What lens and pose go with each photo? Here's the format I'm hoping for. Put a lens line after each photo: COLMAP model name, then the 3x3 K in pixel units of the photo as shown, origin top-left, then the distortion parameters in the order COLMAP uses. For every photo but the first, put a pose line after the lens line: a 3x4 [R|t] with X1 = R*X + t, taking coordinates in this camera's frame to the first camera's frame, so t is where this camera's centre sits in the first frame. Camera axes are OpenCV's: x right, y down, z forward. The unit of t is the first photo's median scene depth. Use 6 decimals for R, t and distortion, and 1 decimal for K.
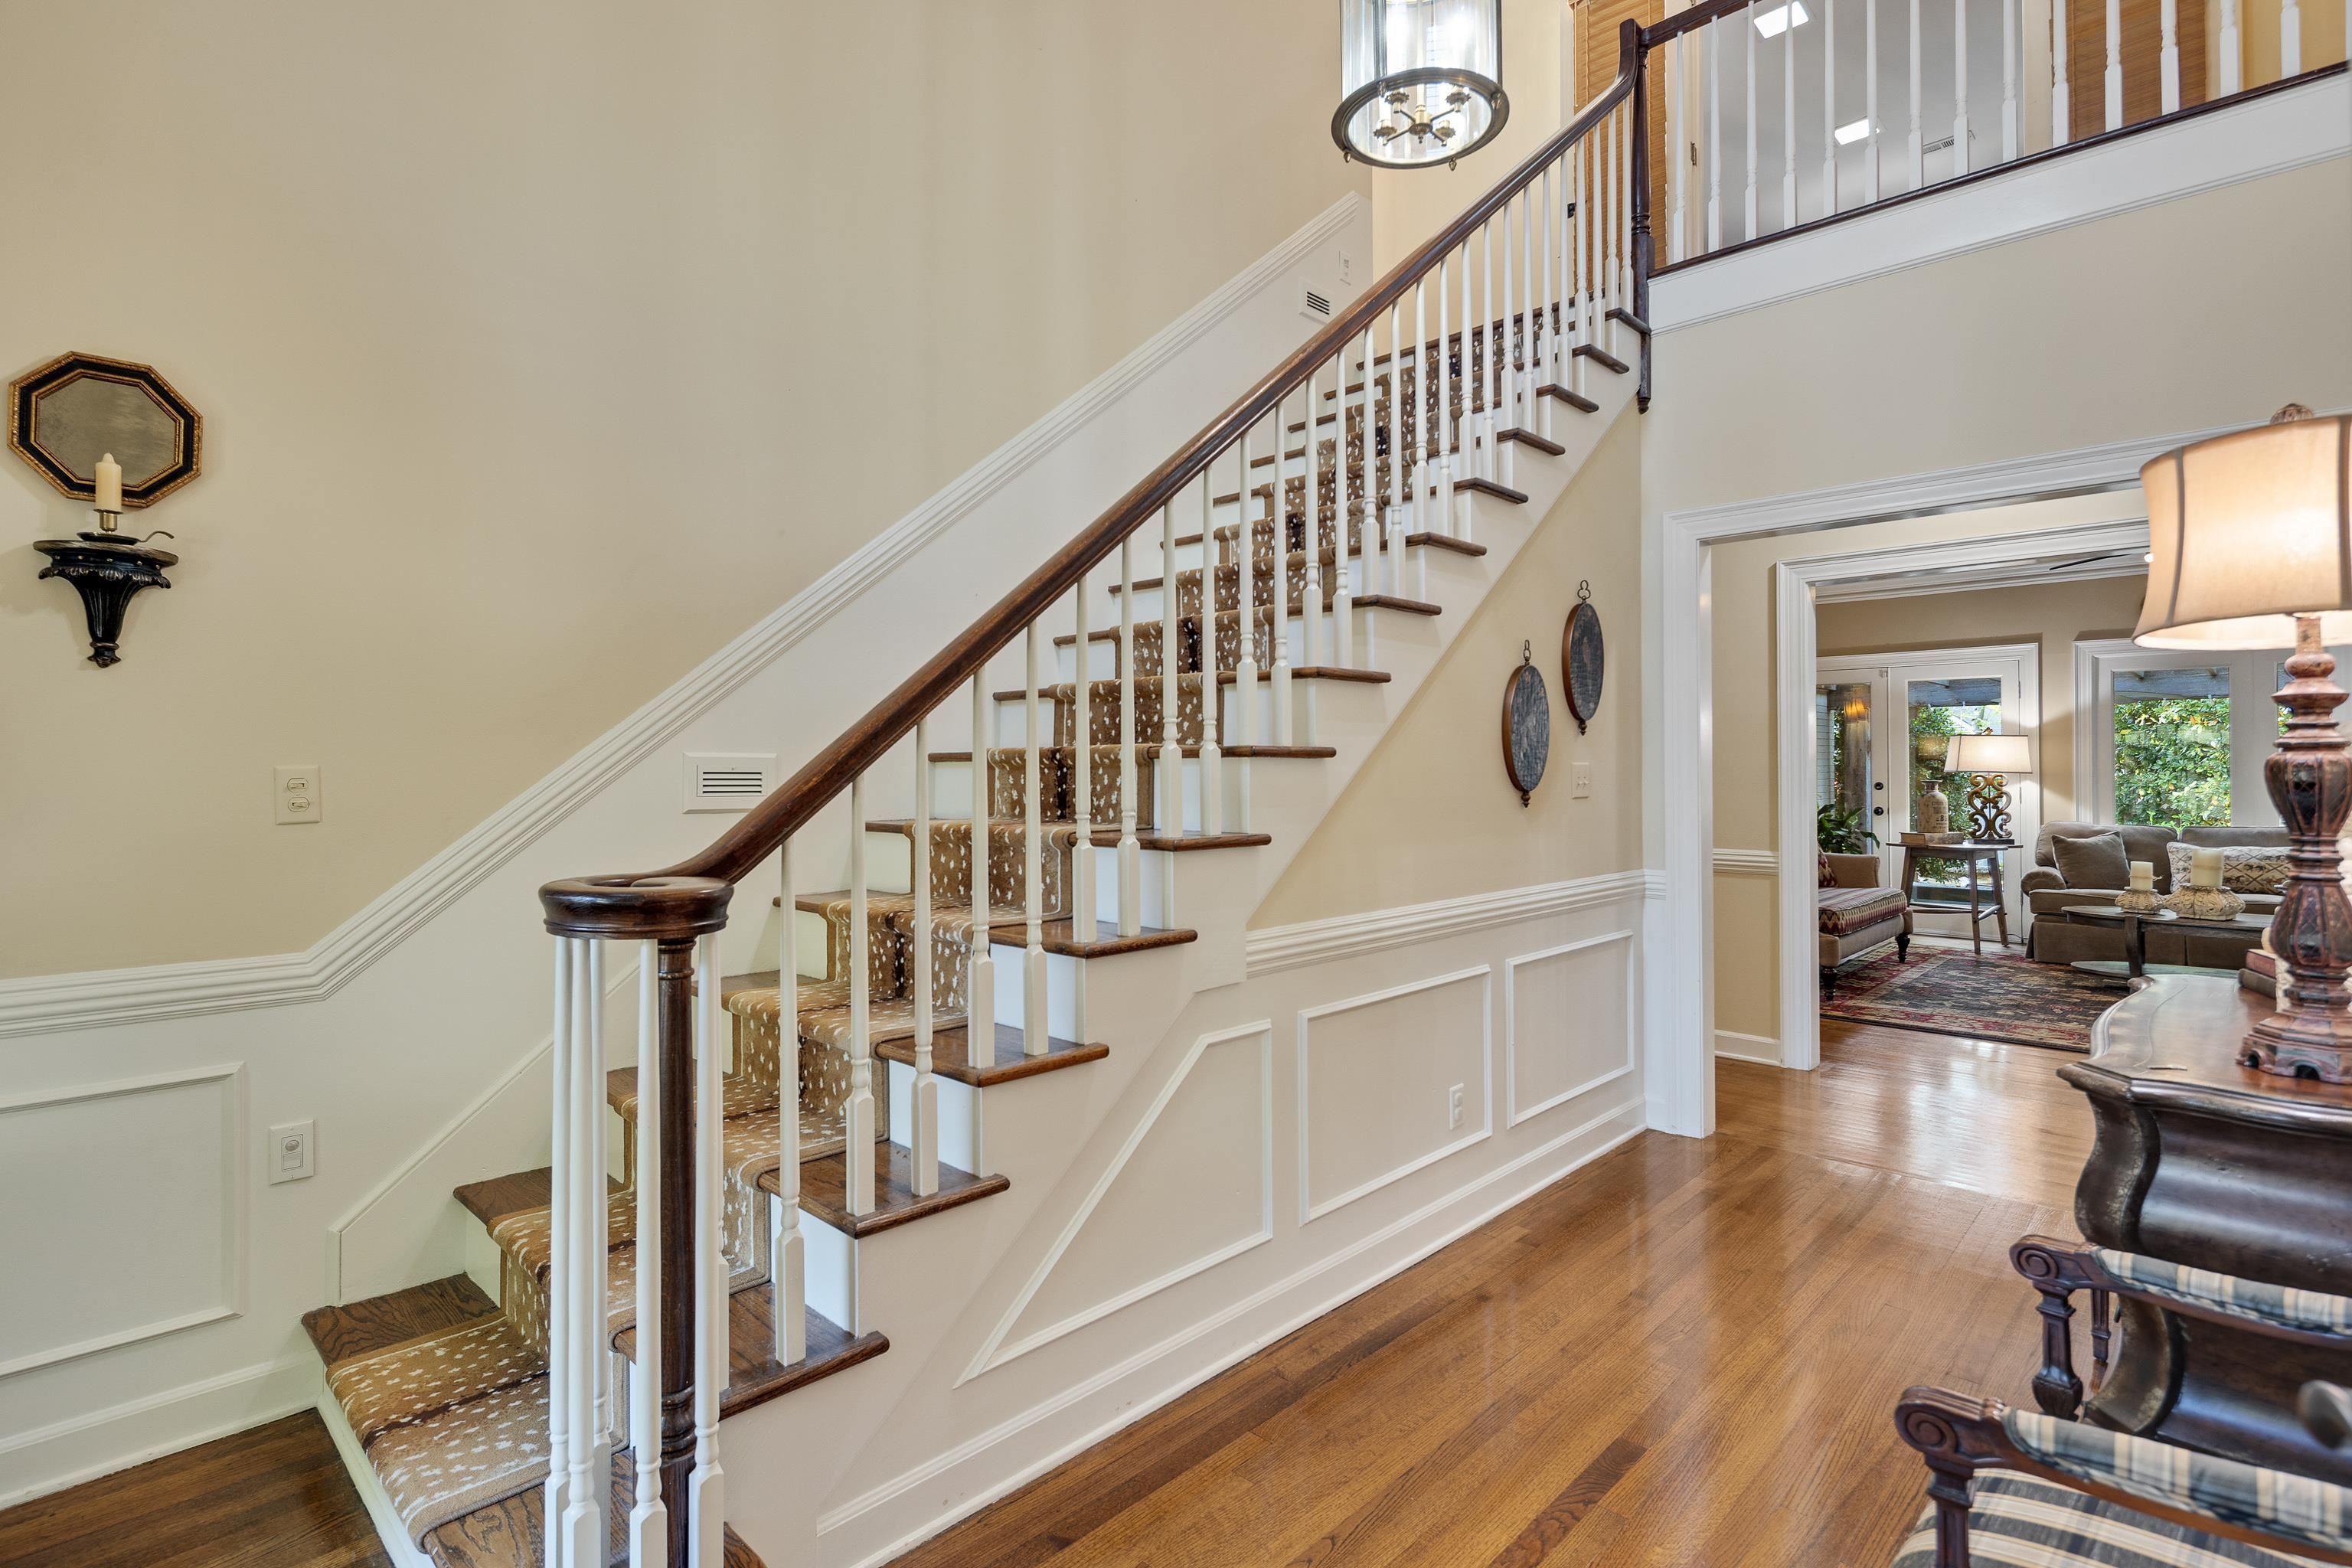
lens RADIAL K [[1153.5, 0, 1168.8], [0, 1153.5, 775.6], [0, 0, 1]] dist [0.003335, 0.000222]
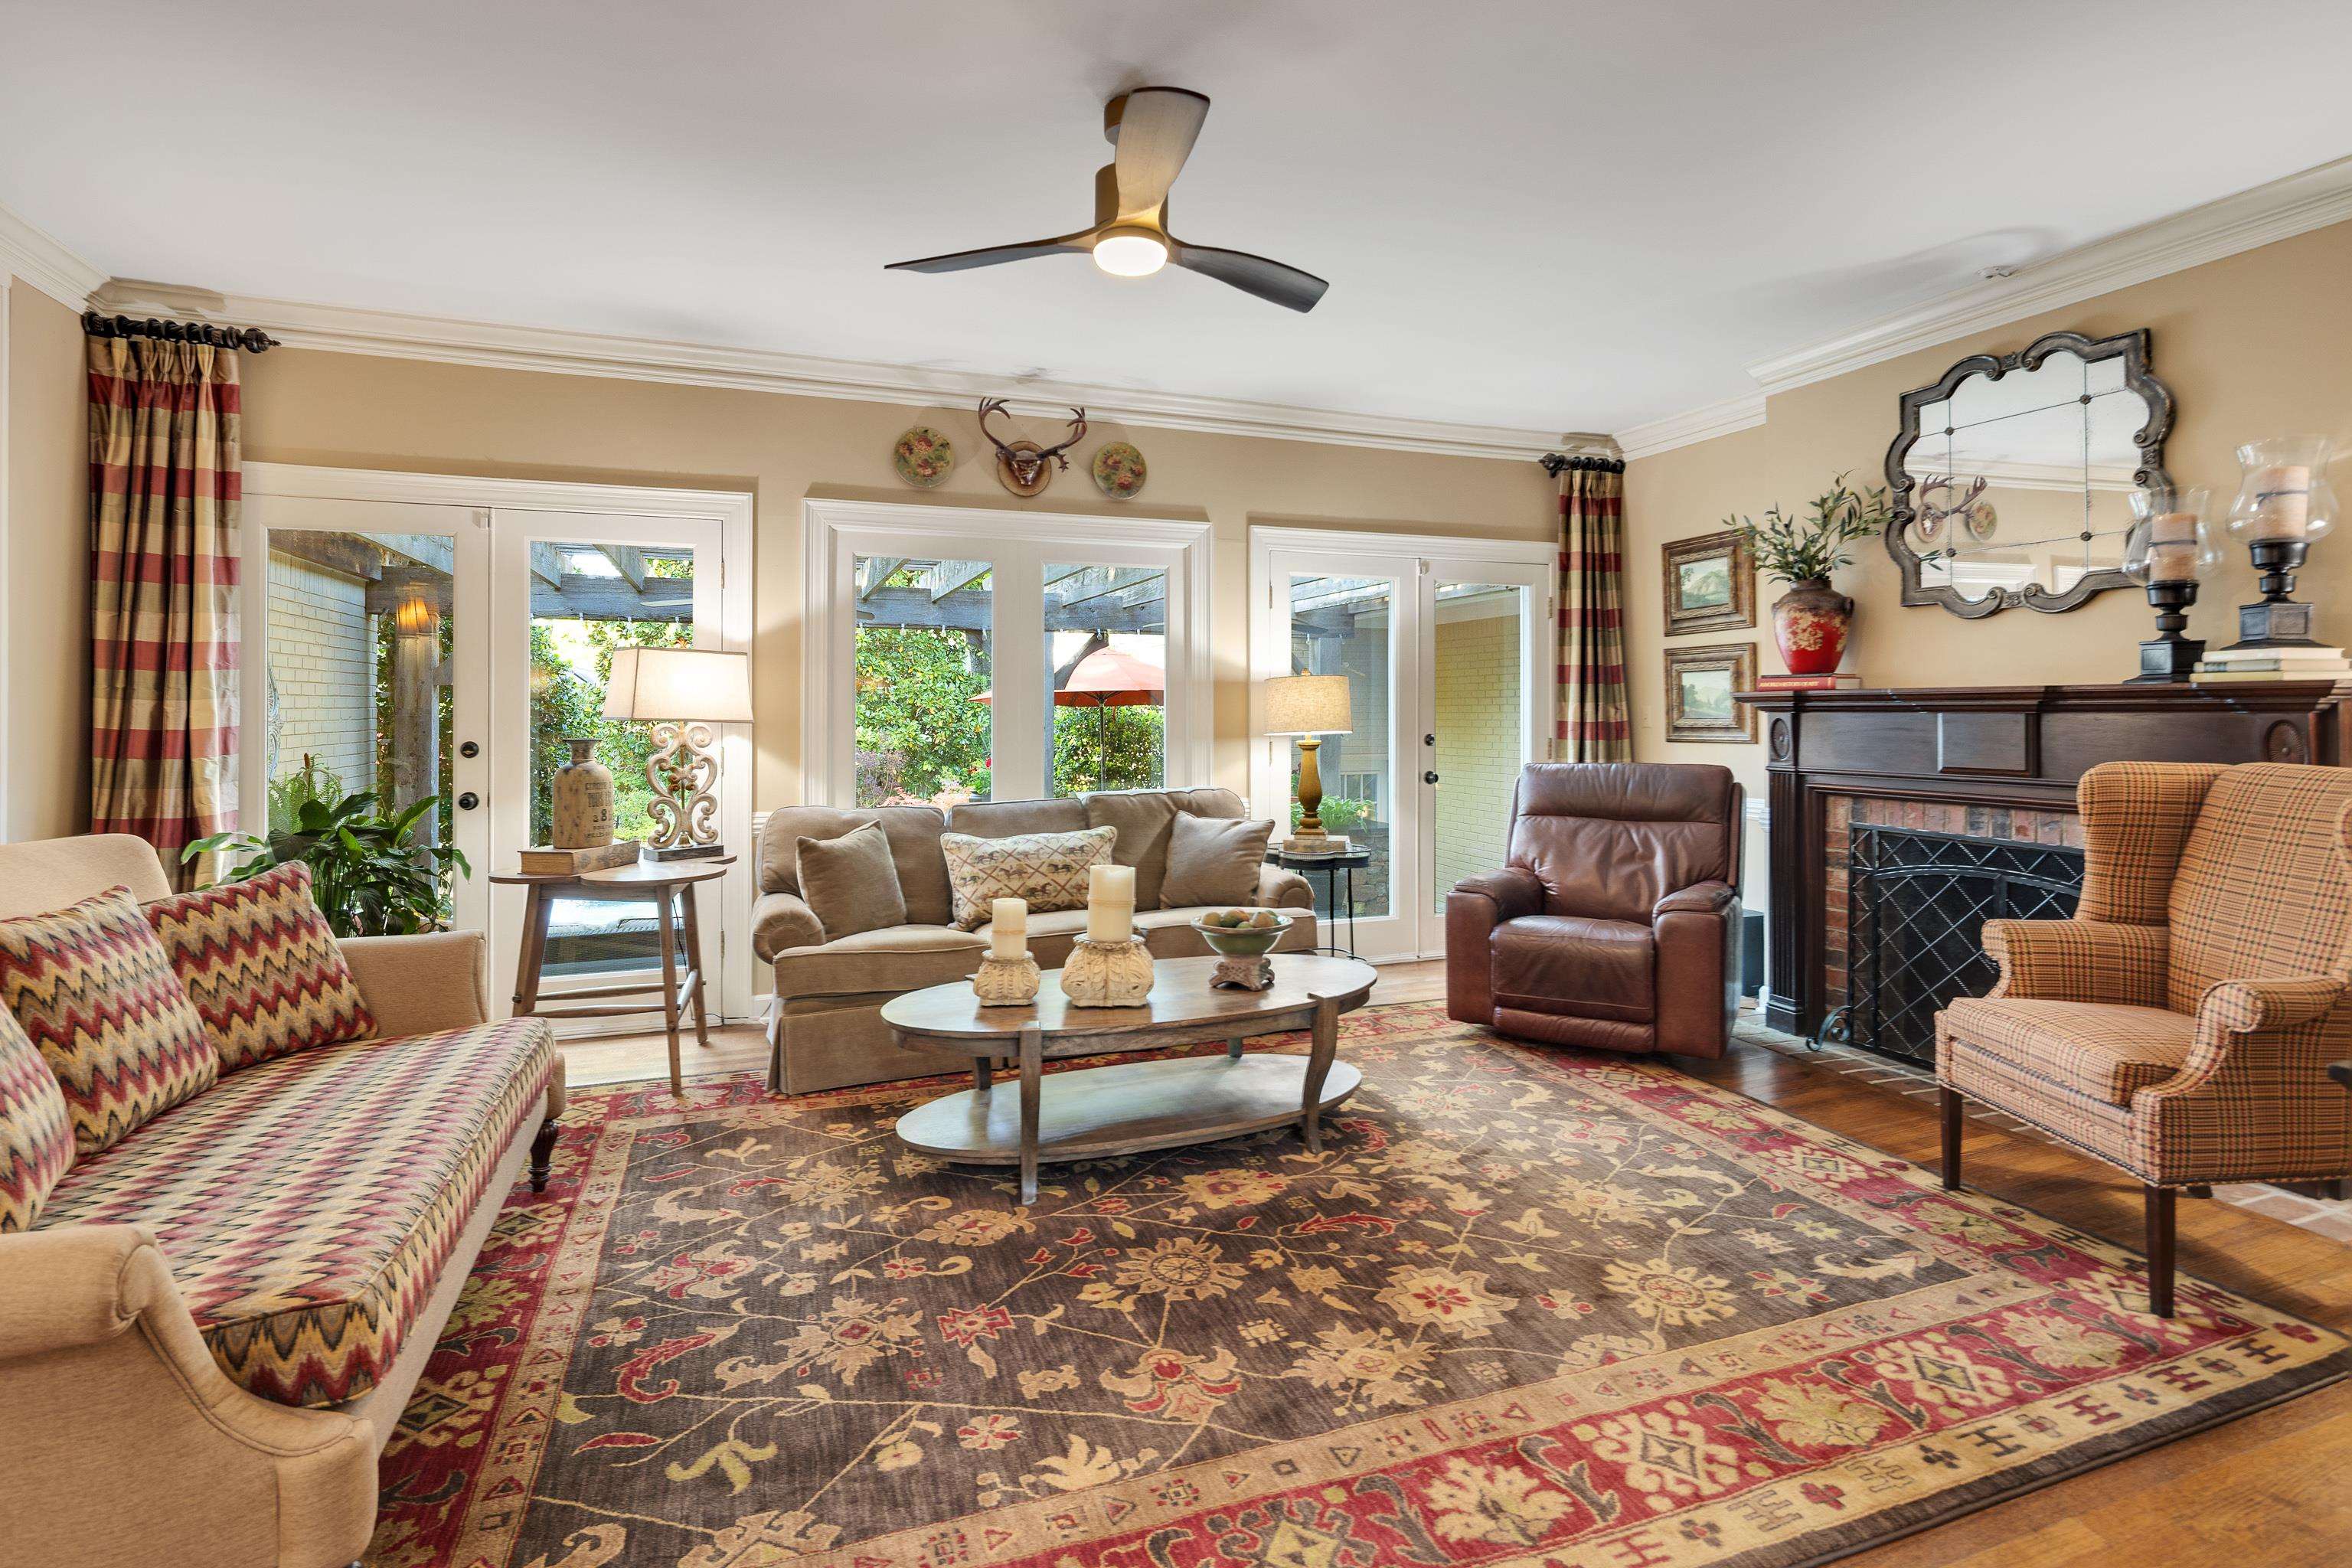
lens RADIAL K [[1116.8, 0, 1169.1], [0, 1116.8, 693.3], [0, 0, 1]] dist [-0.004814, -0.000915]
pose [[0.419272, 0.016526, 0.907710, 0.342091], [0.004067, 0.999790, -0.020081, -0.004382], [-0.907852, 0.012111, 0.419116, 0.586724]]
